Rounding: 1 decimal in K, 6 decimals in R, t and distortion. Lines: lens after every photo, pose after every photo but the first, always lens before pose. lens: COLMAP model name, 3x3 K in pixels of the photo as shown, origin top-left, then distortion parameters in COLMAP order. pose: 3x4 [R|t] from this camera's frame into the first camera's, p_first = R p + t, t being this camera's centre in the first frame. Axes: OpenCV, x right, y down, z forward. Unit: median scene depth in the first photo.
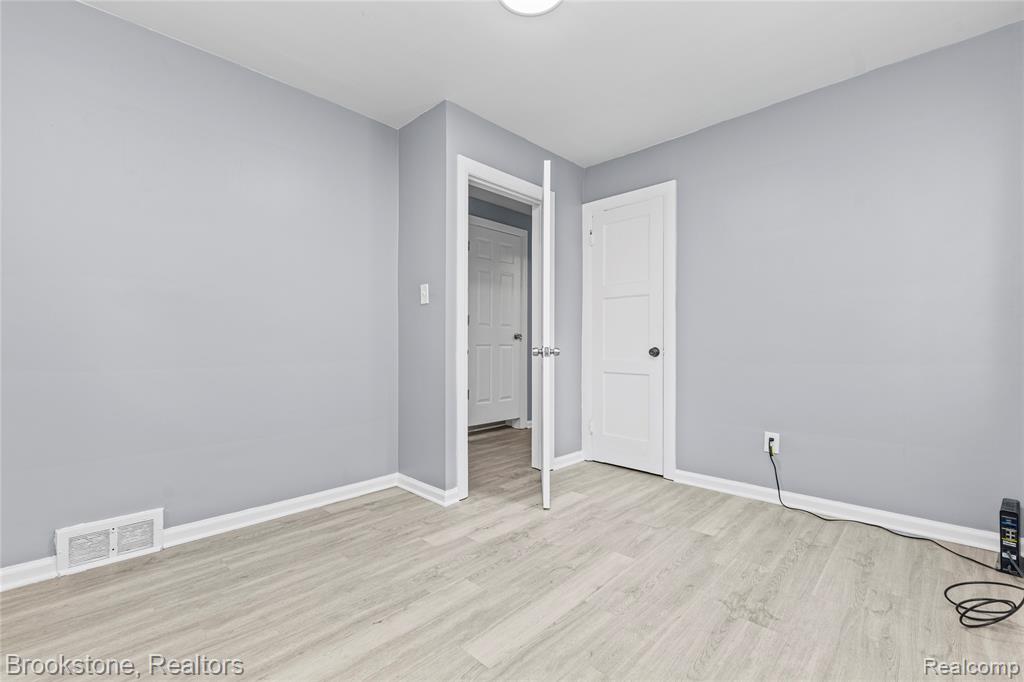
lens RADIAL K [[445.1, 0, 512.0], [0, 445.1, 341.0], [0, 0, 1]] dist [0.016624, -0.000132]
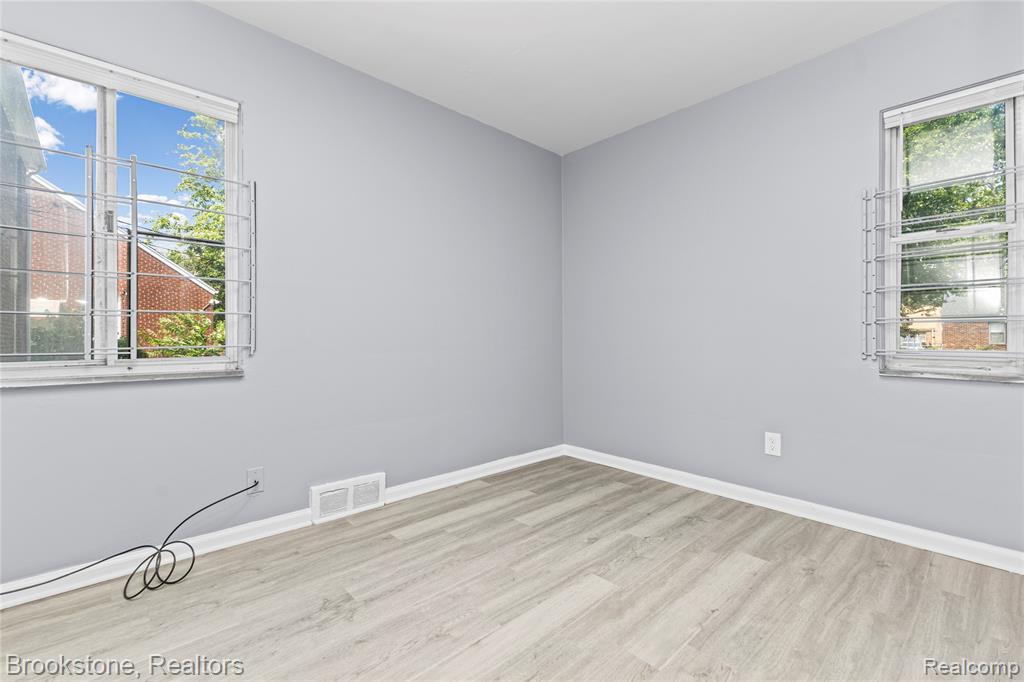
lens RADIAL K [[445.1, 0, 512.0], [0, 445.1, 341.0], [0, 0, 1]] dist [0.016624, -0.000132]
pose [[-0.998312, -0.000400, 0.058085, 0.077424], [-0.000049, 0.999982, 0.006048, 0.010359], [-0.058087, 0.006035, -0.998293, 1.615154]]
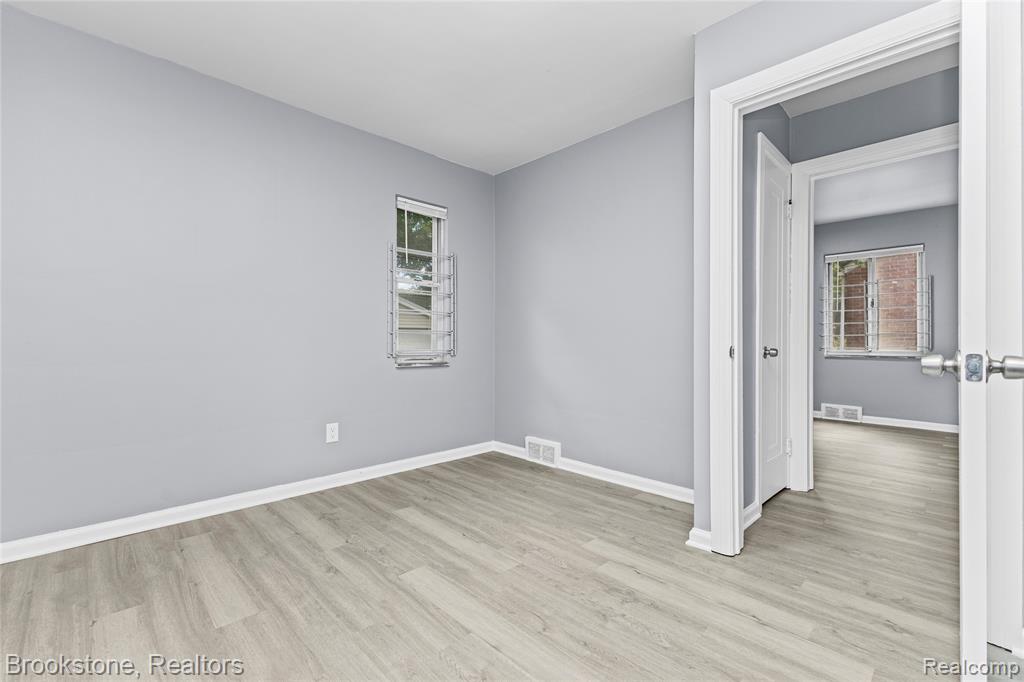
lens RADIAL K [[445.1, 0, 512.0], [0, 445.1, 341.0], [0, 0, 1]] dist [0.016624, -0.000132]
pose [[-0.031686, -0.000331, -0.999498, 0.899137], [0.002103, 0.999998, -0.000398, 0.003627], [0.999496, -0.002115, -0.031685, 0.954164]]
